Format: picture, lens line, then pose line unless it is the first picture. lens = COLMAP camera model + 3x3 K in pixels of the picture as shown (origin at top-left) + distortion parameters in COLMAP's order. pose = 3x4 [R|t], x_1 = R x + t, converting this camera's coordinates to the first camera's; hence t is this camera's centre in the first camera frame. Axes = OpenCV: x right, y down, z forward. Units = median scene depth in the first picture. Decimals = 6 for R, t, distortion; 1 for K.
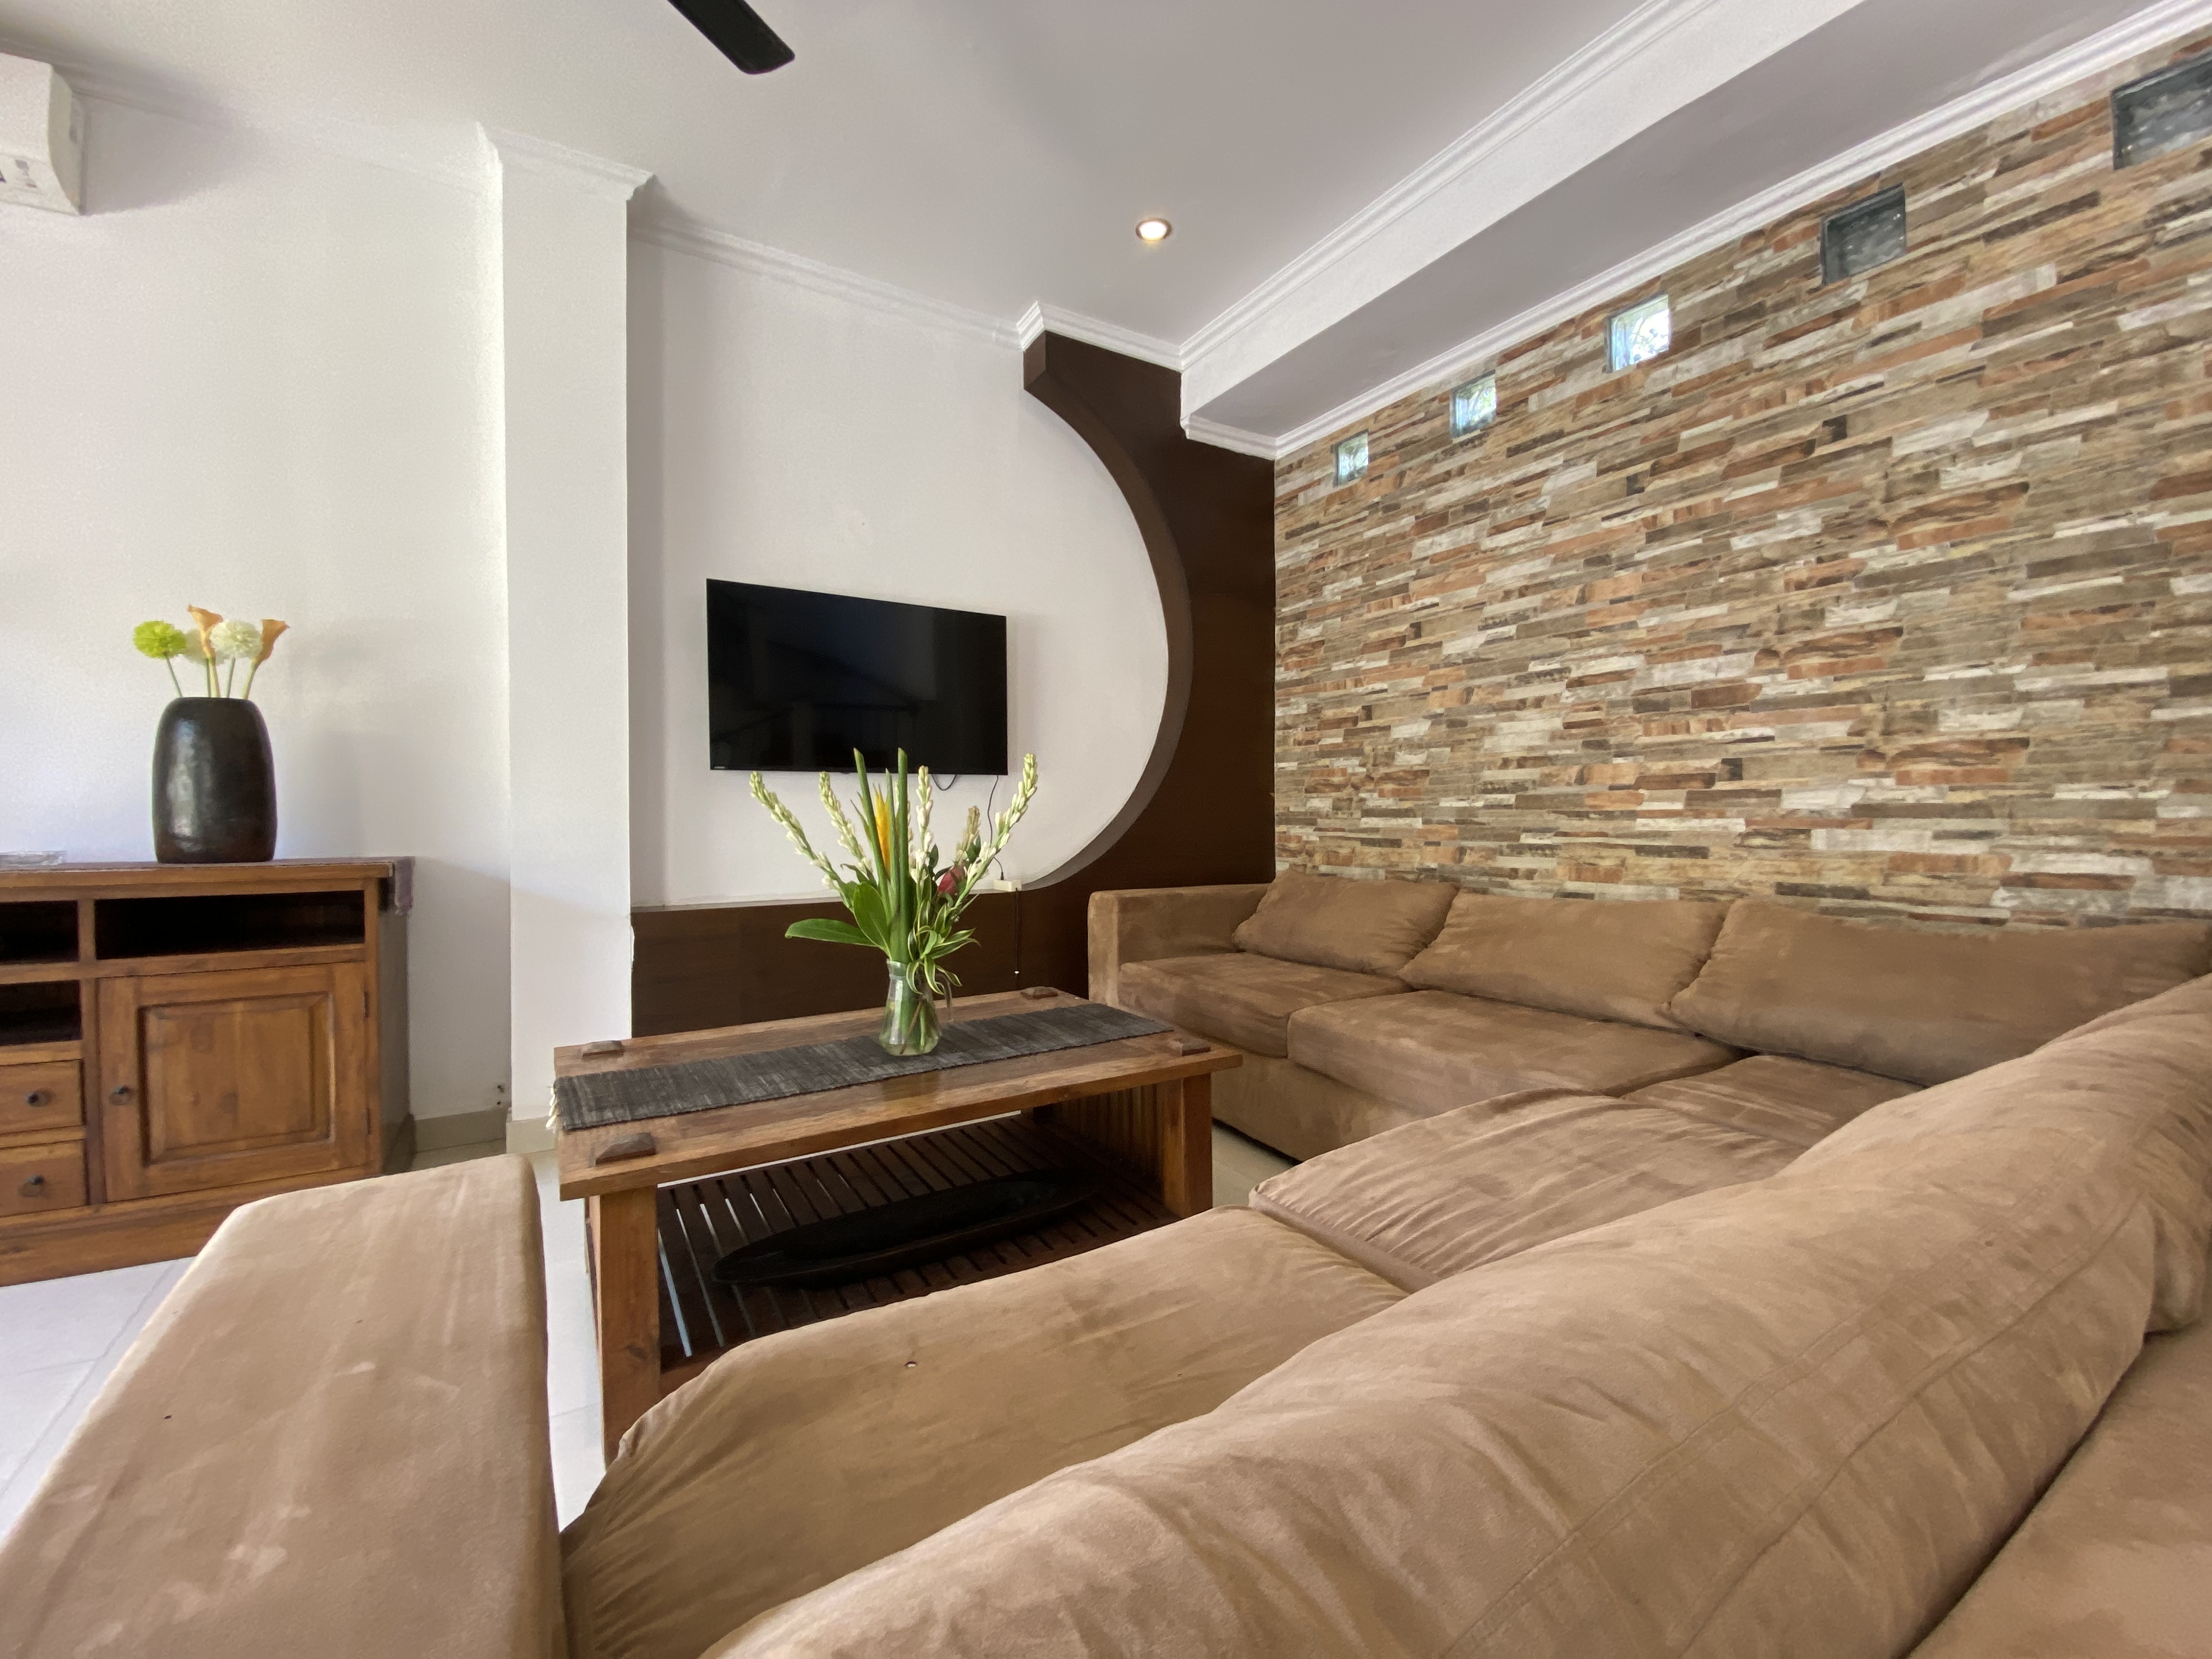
lens RADIAL K [[893.9, 0, 1104.7], [0, 893.9, 829.6], [0, 0, 1]] dist [0.015557, -0.018039]
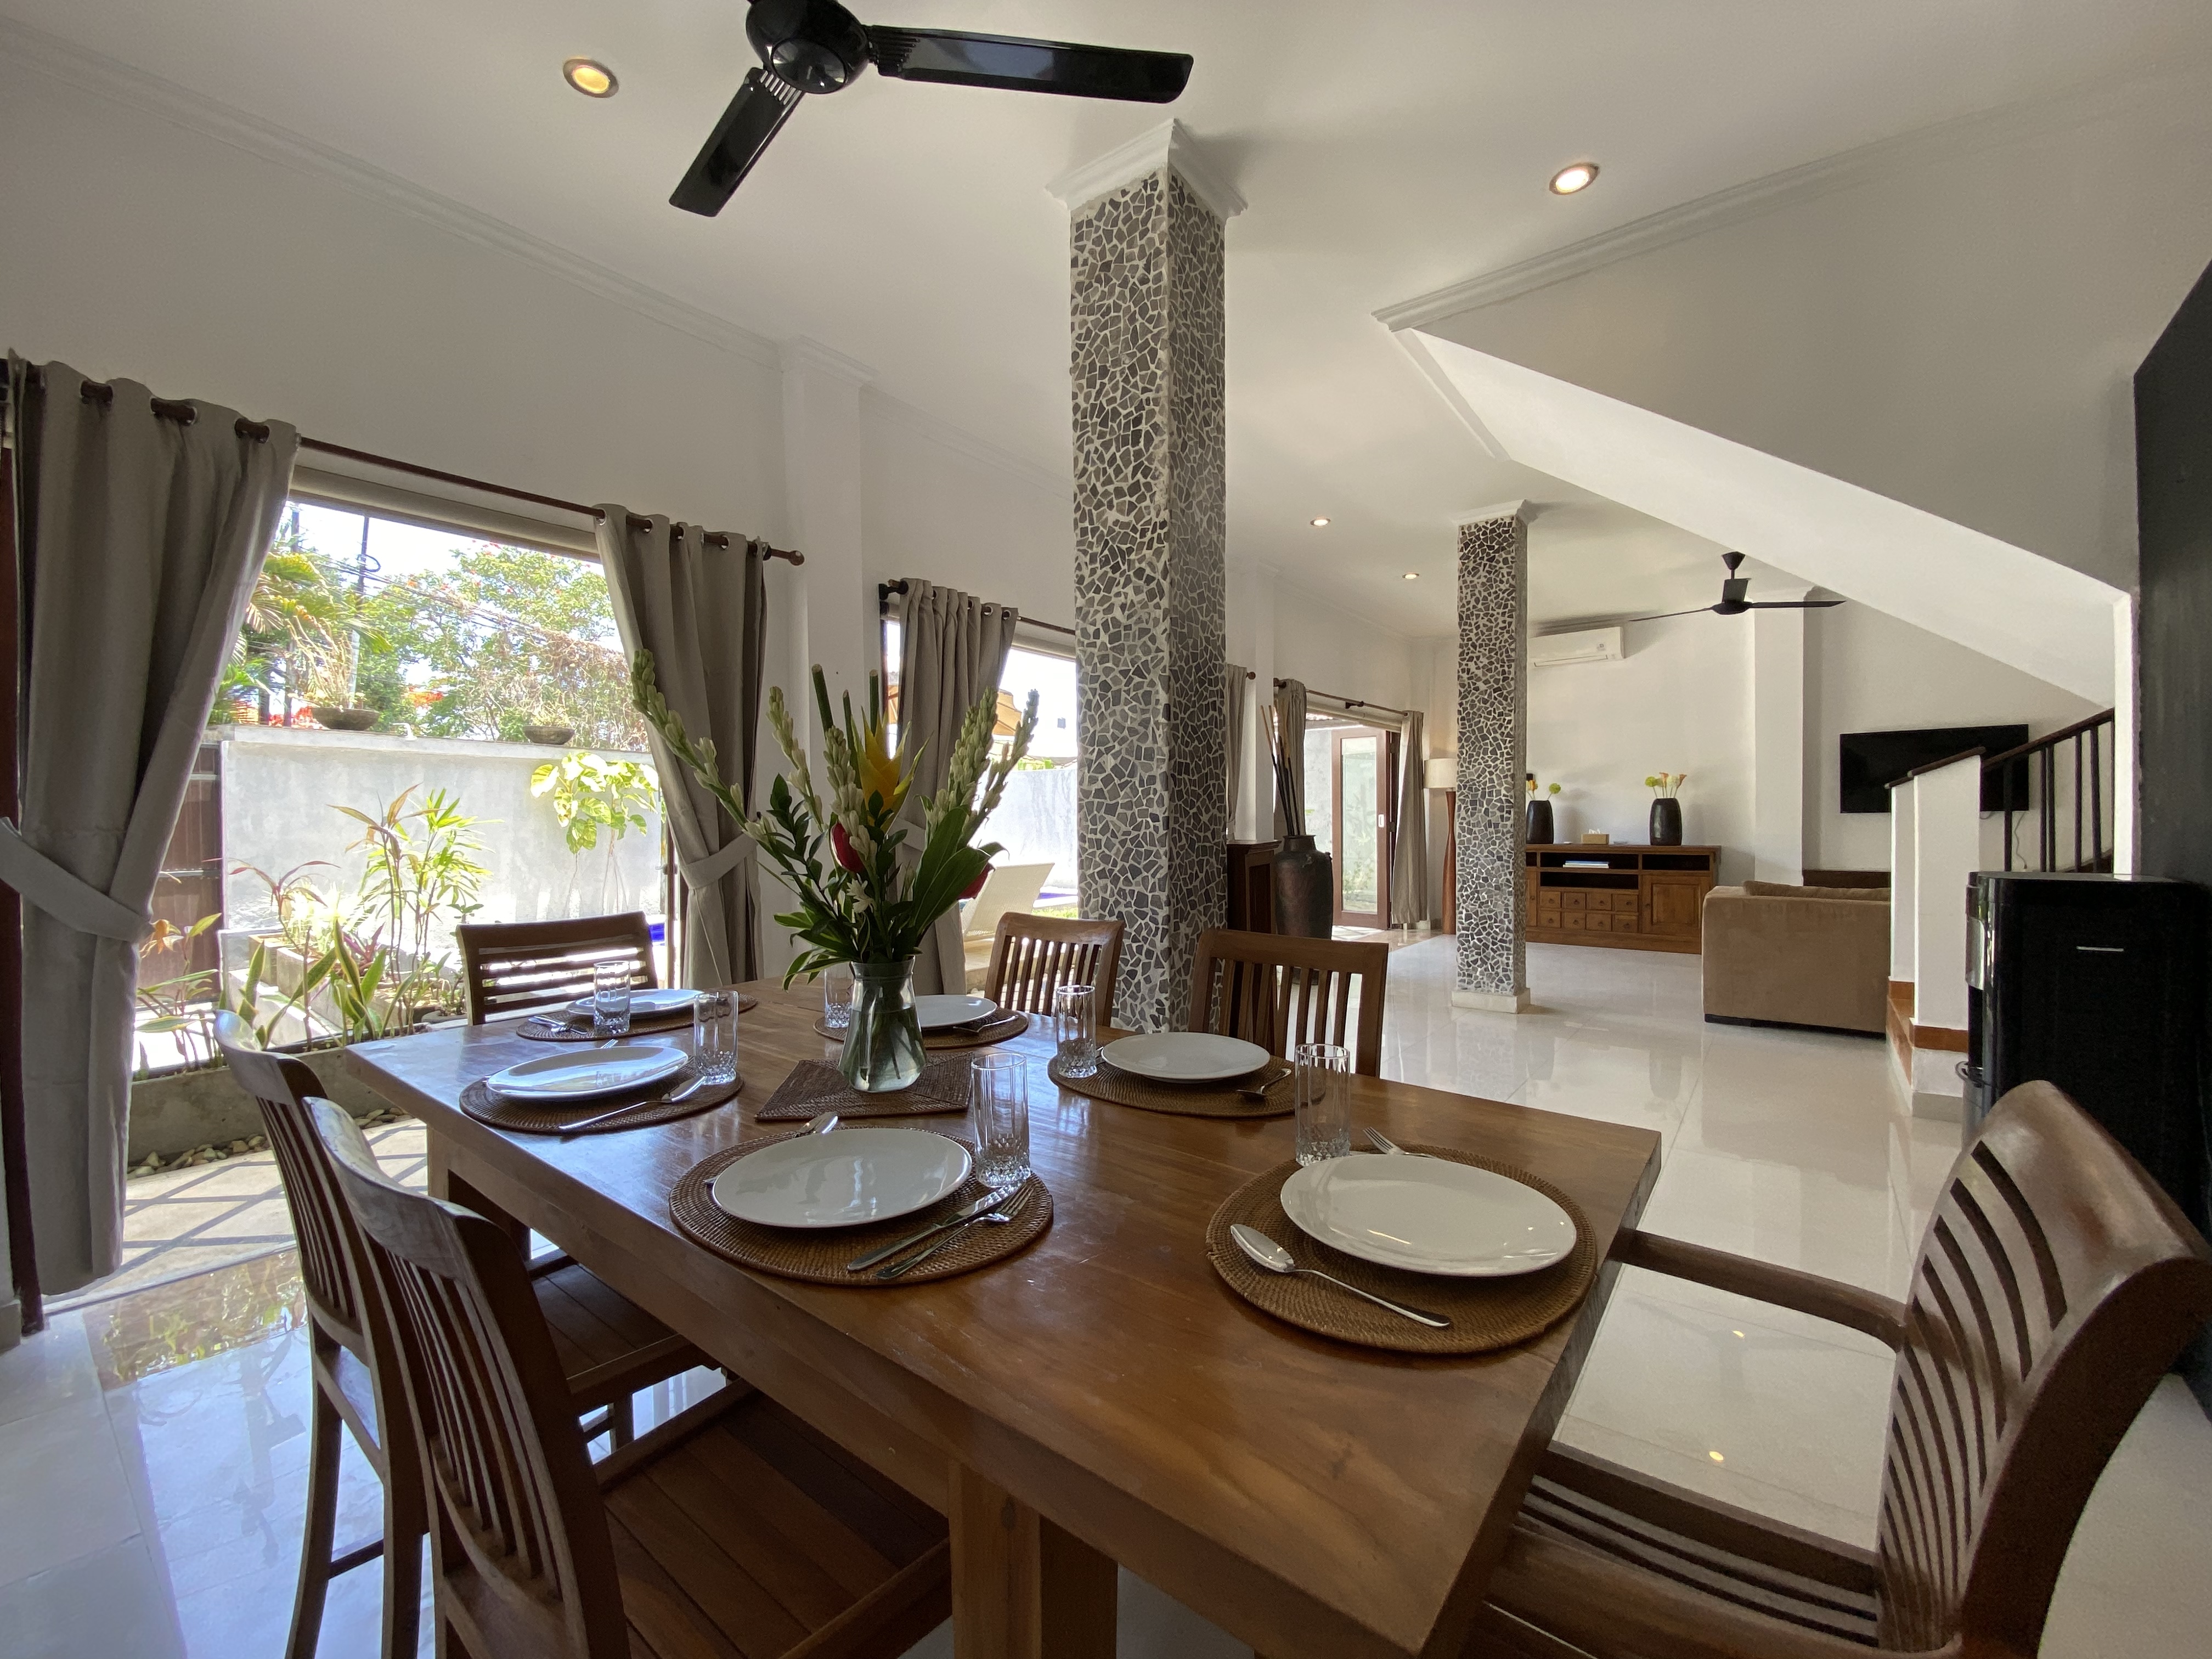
lens RADIAL K [[893.9, 0, 1101.5], [0, 893.9, 847.0], [0, 0, 1]] dist [0.015557, -0.018039]
pose [[0.352019, 0.031714, -0.935456, 1.107388], [-0.007972, 0.999491, 0.030885, -0.034971], [0.935959, -0.003415, 0.352092, -1.695430]]
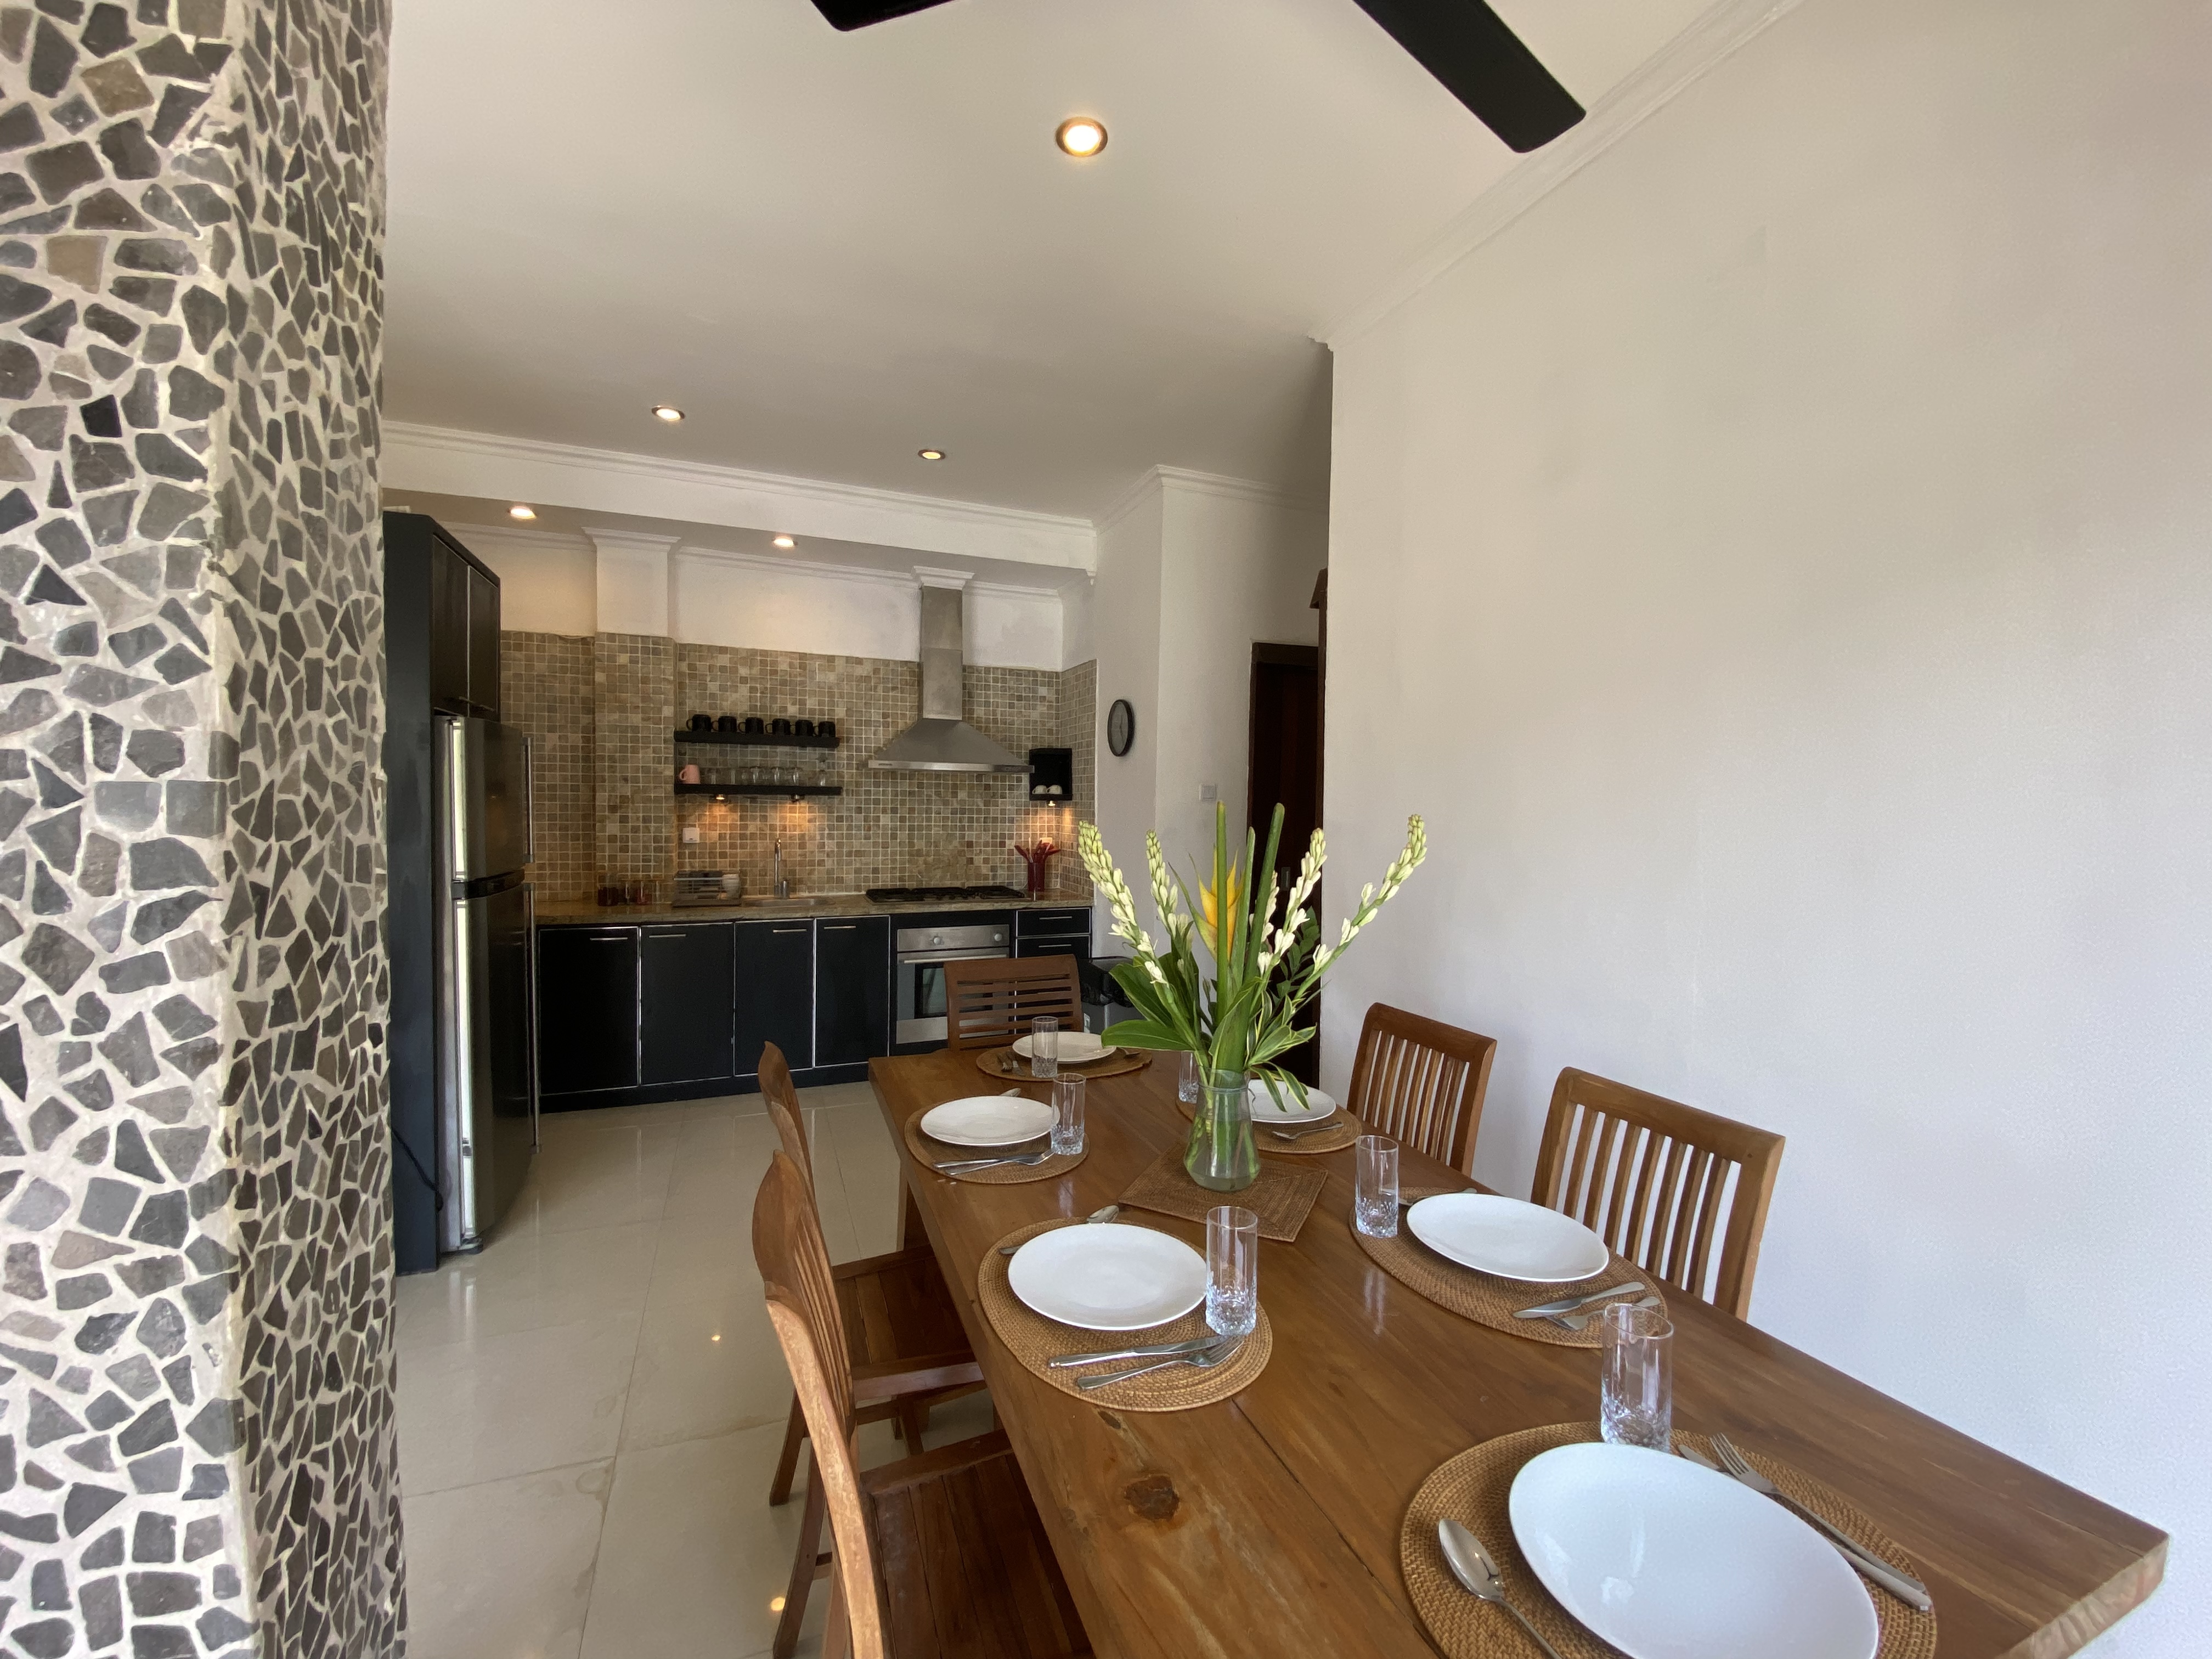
lens RADIAL K [[893.9, 0, 1111.5], [0, 893.9, 834.3], [0, 0, 1]] dist [0.015557, -0.018039]
pose [[0.160053, -0.024932, 0.986794, 0.115619], [0.001545, 0.999686, 0.025007, -0.110935], [-0.987107, -0.002478, 0.160041, -1.658193]]
